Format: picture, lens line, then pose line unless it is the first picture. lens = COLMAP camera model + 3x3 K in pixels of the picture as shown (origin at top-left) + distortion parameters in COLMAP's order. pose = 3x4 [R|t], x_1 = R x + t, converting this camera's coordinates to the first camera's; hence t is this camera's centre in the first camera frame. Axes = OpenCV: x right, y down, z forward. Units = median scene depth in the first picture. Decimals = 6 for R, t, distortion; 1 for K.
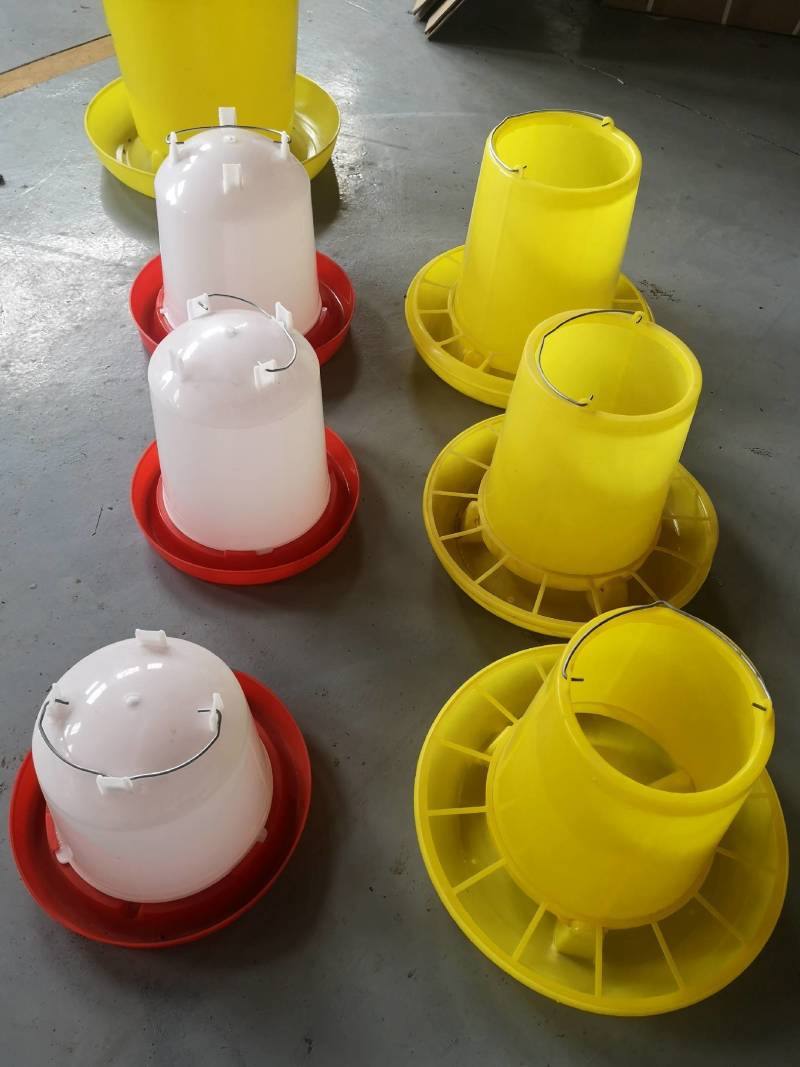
lens RADIAL K [[856.2, 0, 400.0], [0, 856.2, 533.5], [0, 0, 1]] dist [0.029067, -0.055011]
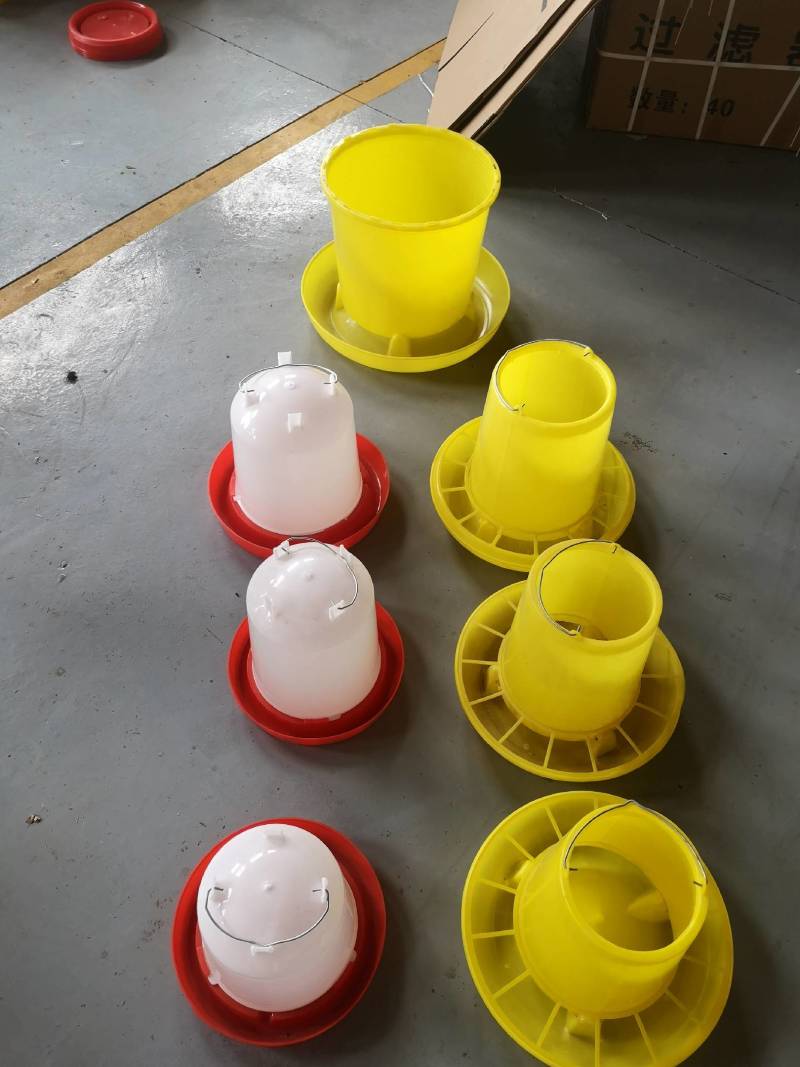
lens RADIAL K [[864.8, 0, 403.0], [0, 864.8, 522.7], [0, 0, 1]] dist [0.036288, -0.074957]
pose [[0.999021, -0.042928, -0.010712, -0.032768], [0.043201, 0.998709, 0.026717, -0.354573], [0.009551, -0.027153, 0.999586, -0.353283]]
